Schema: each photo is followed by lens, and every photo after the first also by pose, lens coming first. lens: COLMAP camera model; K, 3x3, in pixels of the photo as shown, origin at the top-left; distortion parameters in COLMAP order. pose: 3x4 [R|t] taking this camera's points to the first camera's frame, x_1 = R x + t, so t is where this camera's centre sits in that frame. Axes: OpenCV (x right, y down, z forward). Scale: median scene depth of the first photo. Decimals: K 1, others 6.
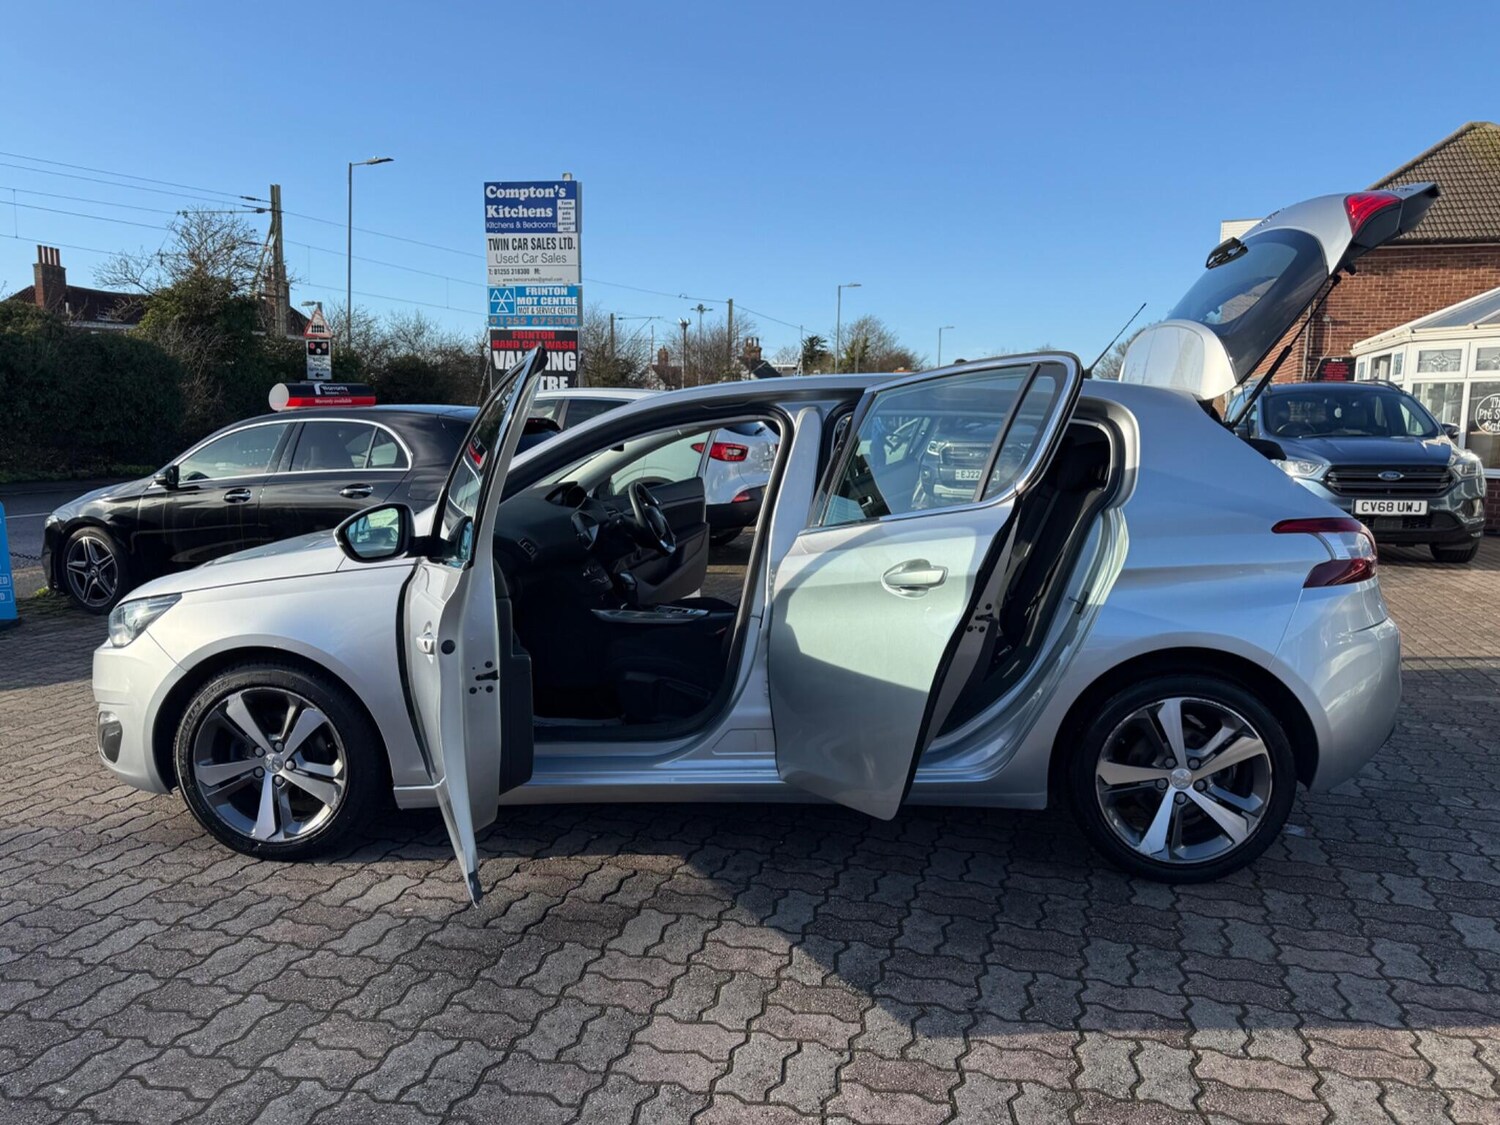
lens RADIAL K [[1089.7, 0, 758.0], [0, 1089.7, 562.5], [0, 0, 1]] dist [0.035908, -0.055461]
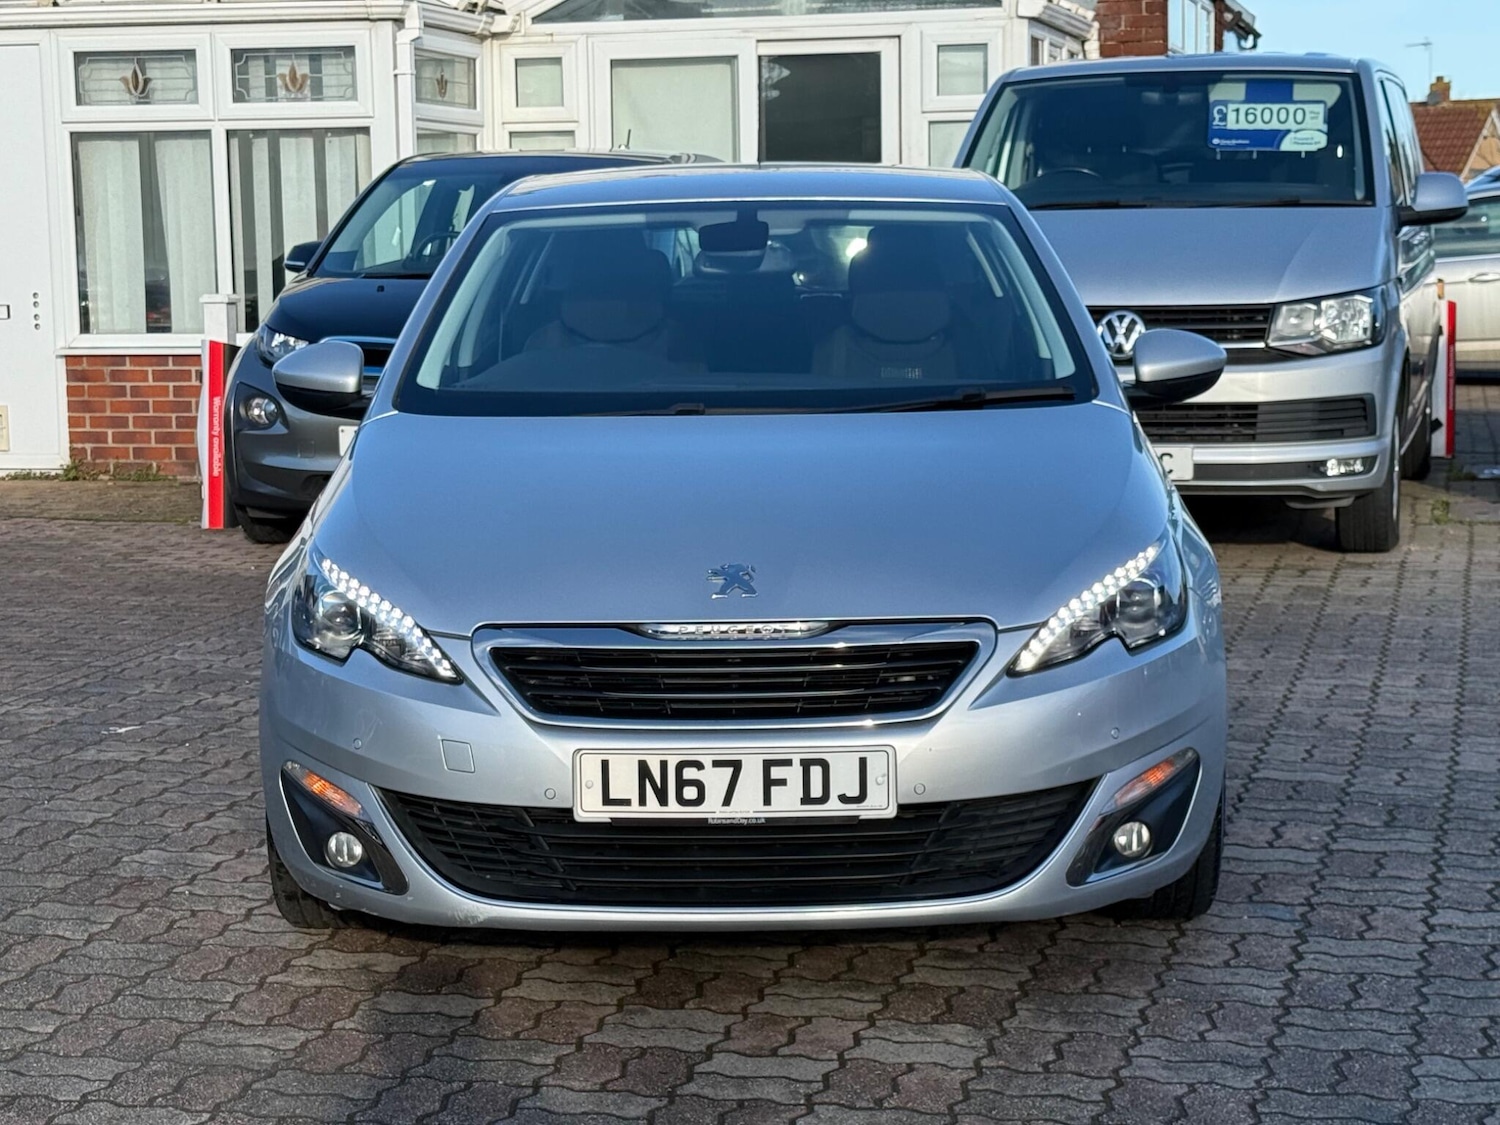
lens RADIAL K [[2861.5, 0, 749.6], [0, 2861.5, 544.2], [0, 0, 1]] dist [0.127256, -0.355581]
pose [[-0.066664, -0.112273, 0.991439, -2.281948], [0.137408, 0.983149, 0.120574, -0.195426], [-0.988269, 0.144270, -0.050114, 1.445475]]
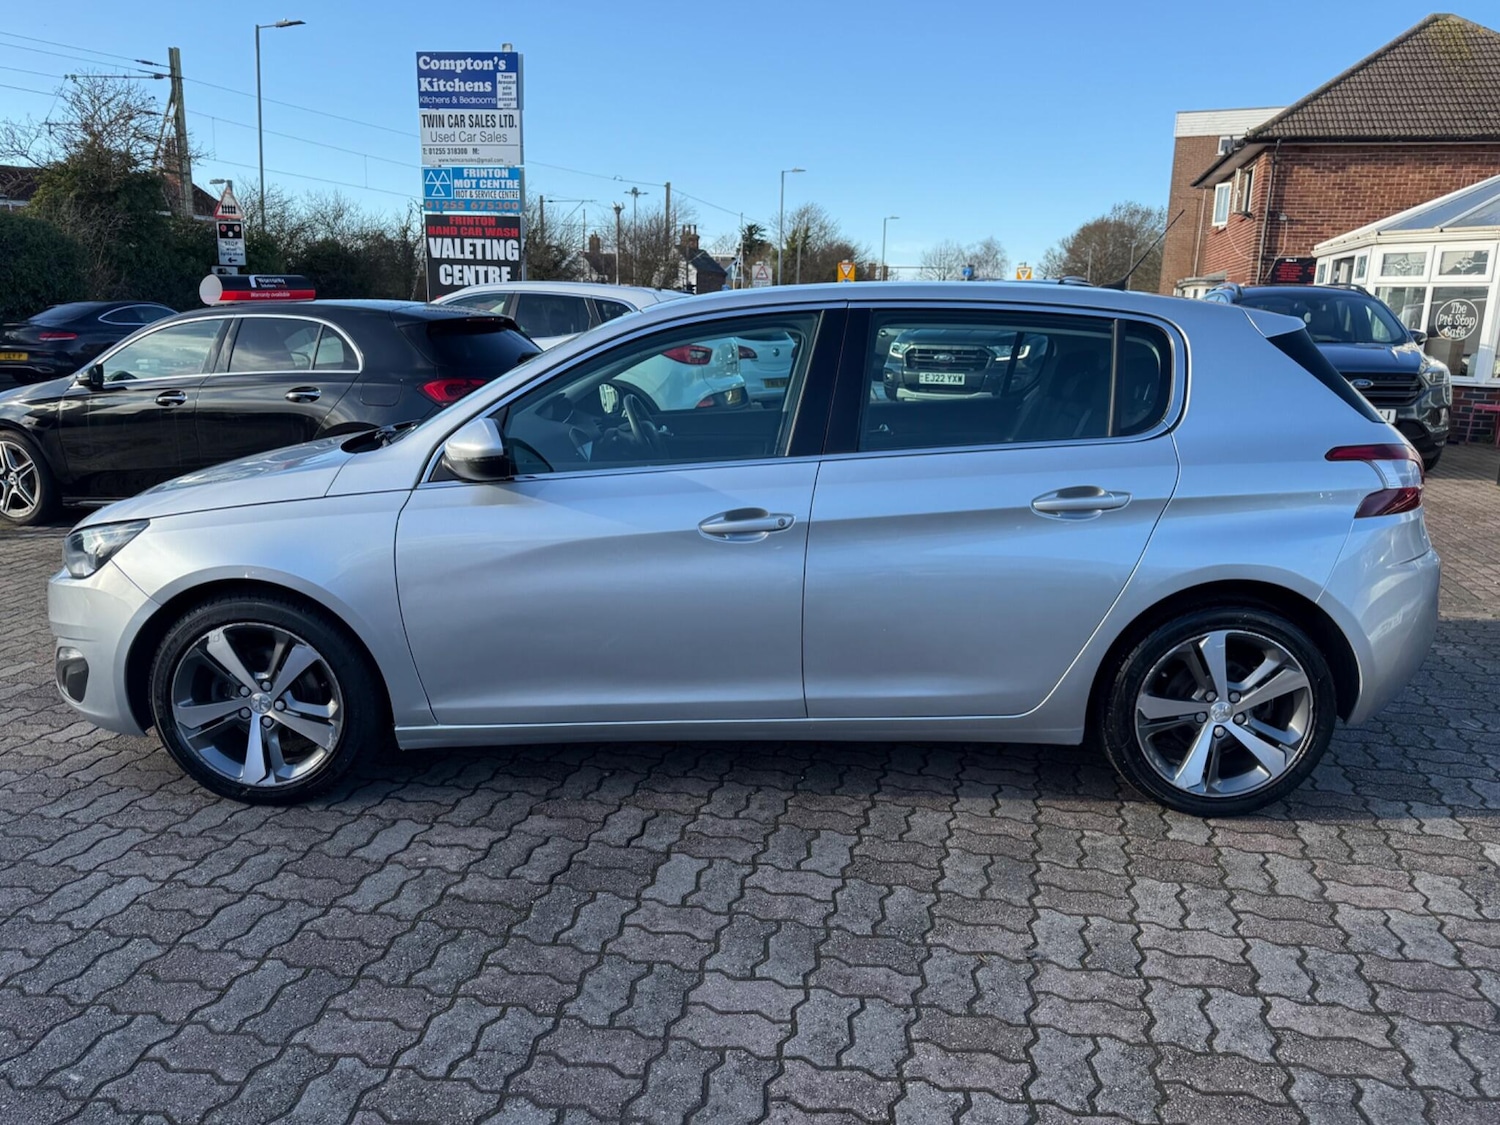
lens RADIAL K [[1105.3, 0, 762.4], [0, 1105.3, 557.7], [0, 0, 1]] dist [0.049708, -0.075984]
pose [[0.998043, -0.001829, 0.062499, -0.084299], [-0.003662, 0.996146, 0.087630, -0.025474], [-0.062418, -0.087688, 0.994191, 0.052643]]
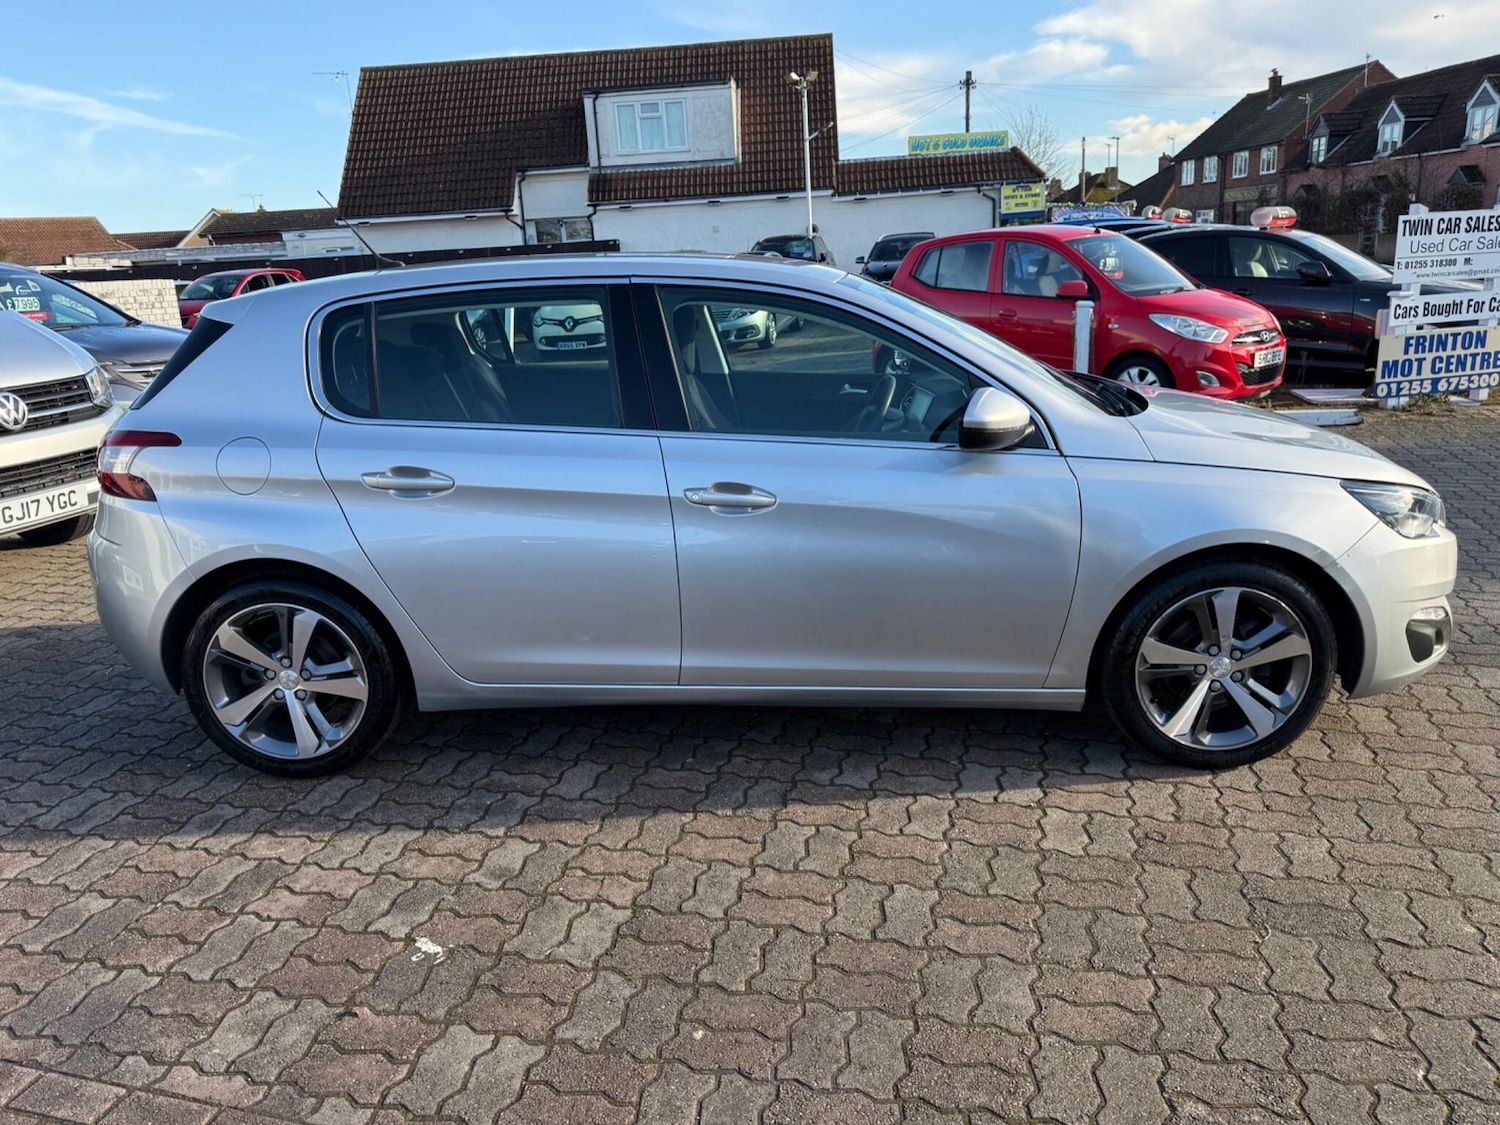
lens RADIAL K [[1114.0, 0, 748.8], [0, 1114.0, 558.4], [0, 0, 1]] dist [0.009803, -0.011911]
pose [[-0.998090, 0.055622, -0.026884, -0.009354], [0.041310, 0.924468, 0.379015, -0.357822], [0.045935, 0.377180, -0.925000, 2.525504]]
